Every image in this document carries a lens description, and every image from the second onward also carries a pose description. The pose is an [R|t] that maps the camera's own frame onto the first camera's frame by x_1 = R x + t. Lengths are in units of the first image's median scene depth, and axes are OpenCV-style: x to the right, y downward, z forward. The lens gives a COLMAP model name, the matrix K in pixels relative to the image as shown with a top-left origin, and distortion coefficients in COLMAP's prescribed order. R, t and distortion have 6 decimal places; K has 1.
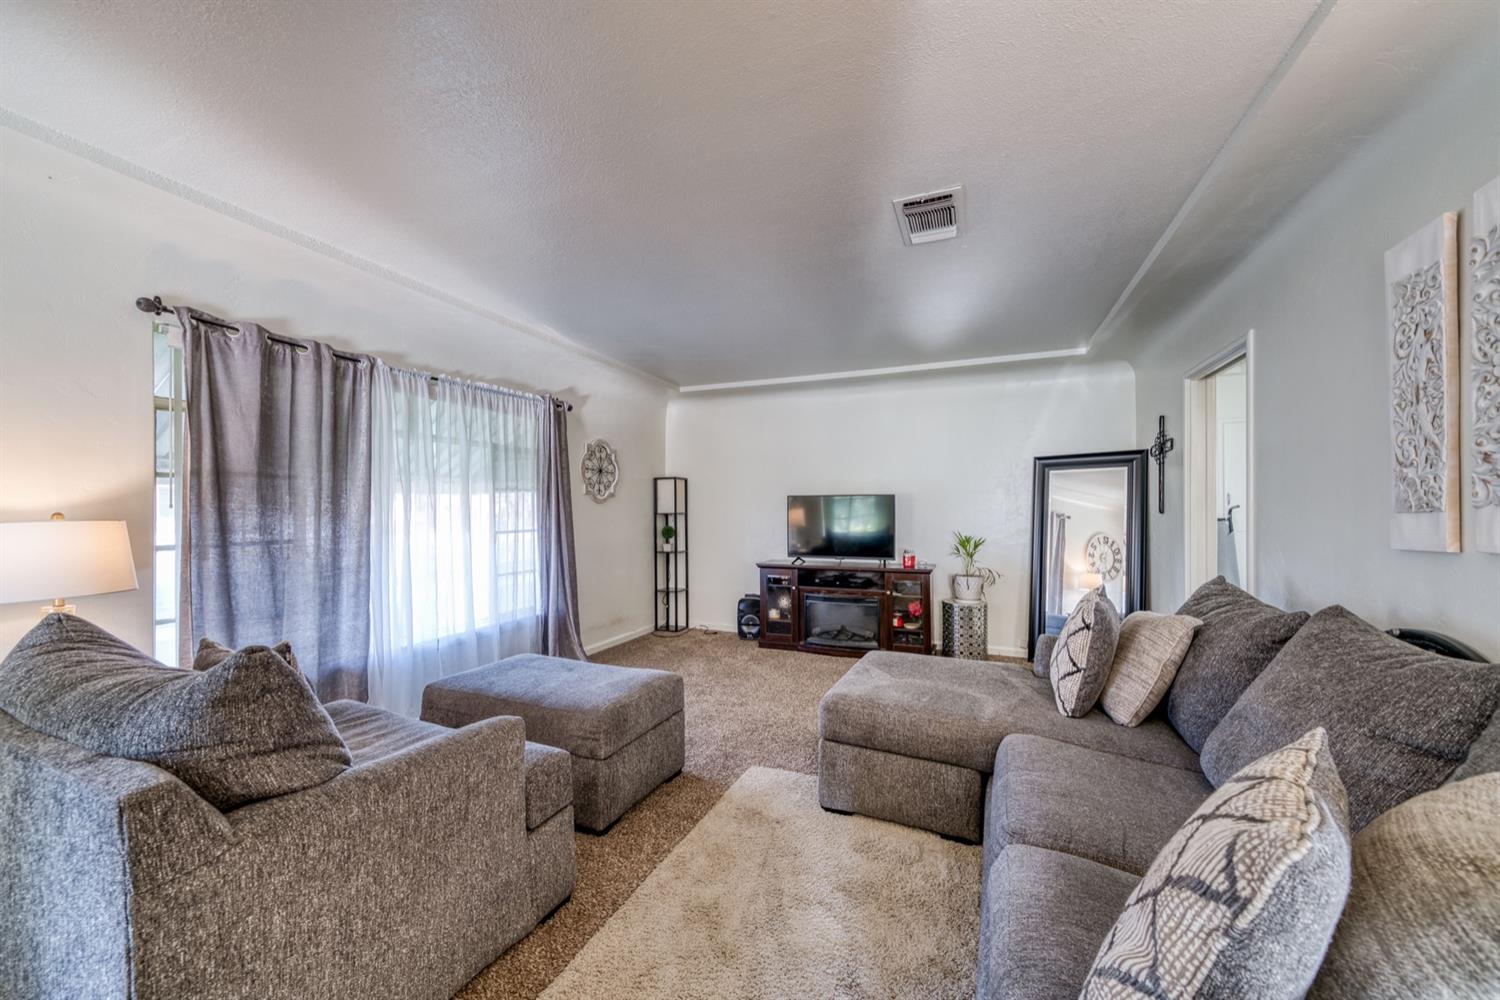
lens RADIAL K [[560.4, 0, 746.5], [0, 560.4, 509.2], [0, 0, 1]] dist [-0.000502, -0.000064]
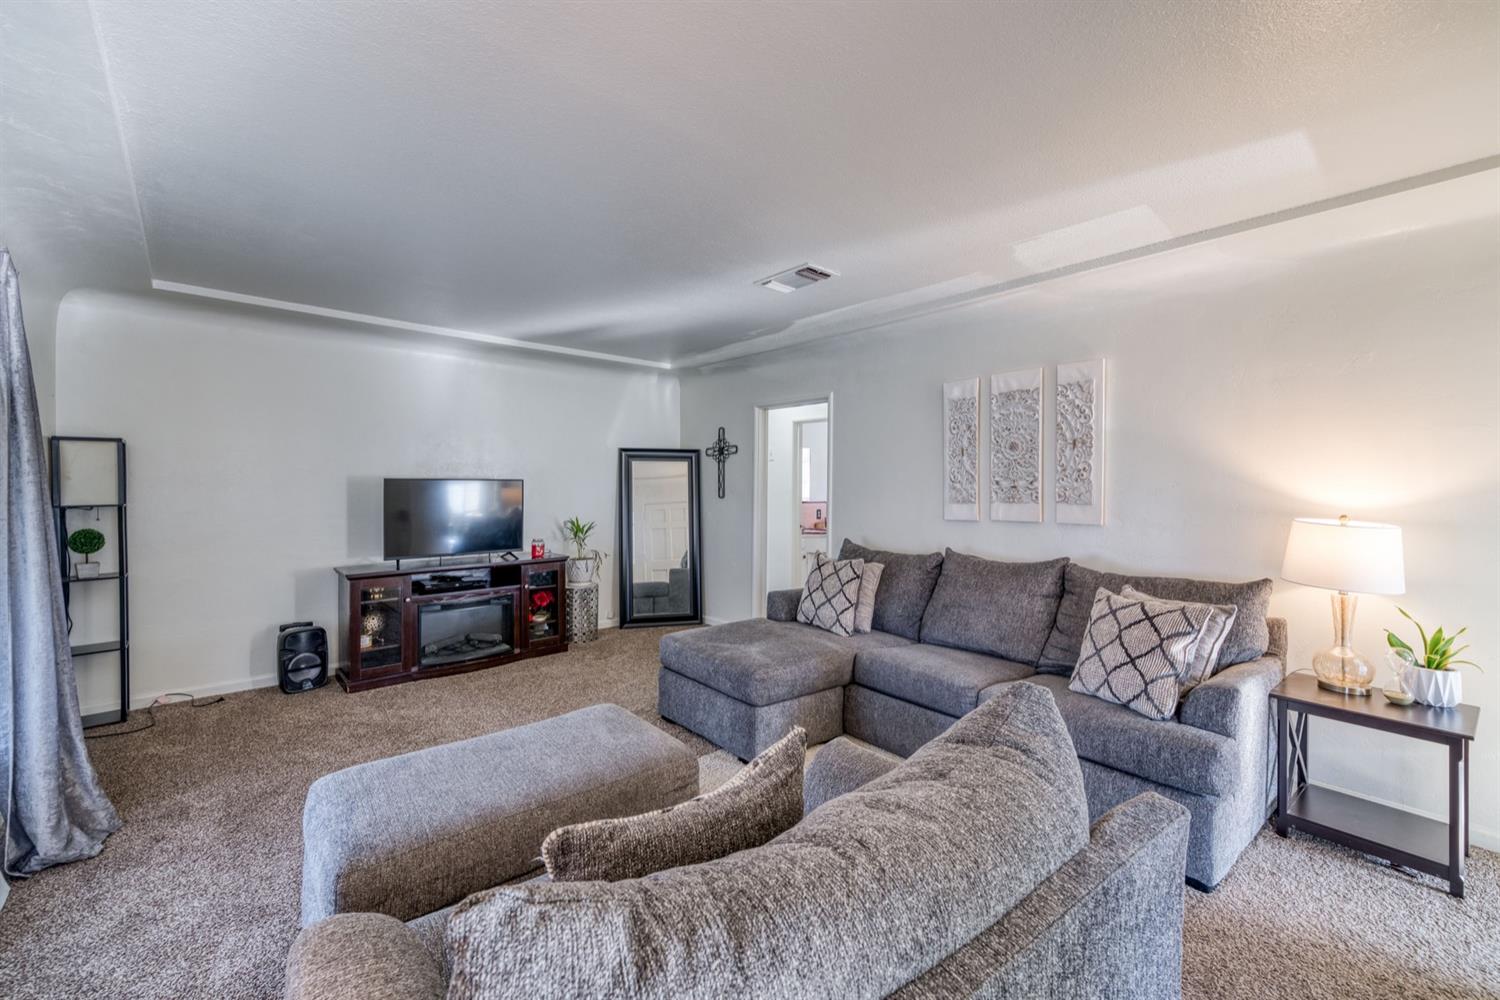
lens RADIAL K [[610.5, 0, 750.0], [0, 610.5, 500.0], [0, 0, 1]] dist [0.001173, -0.000008]
pose [[0.434269, -0.018286, 0.900597, -0.479960], [-0.008325, 0.999670, 0.024312, -0.020704], [-0.900745, -0.018055, 0.433974, 0.233662]]
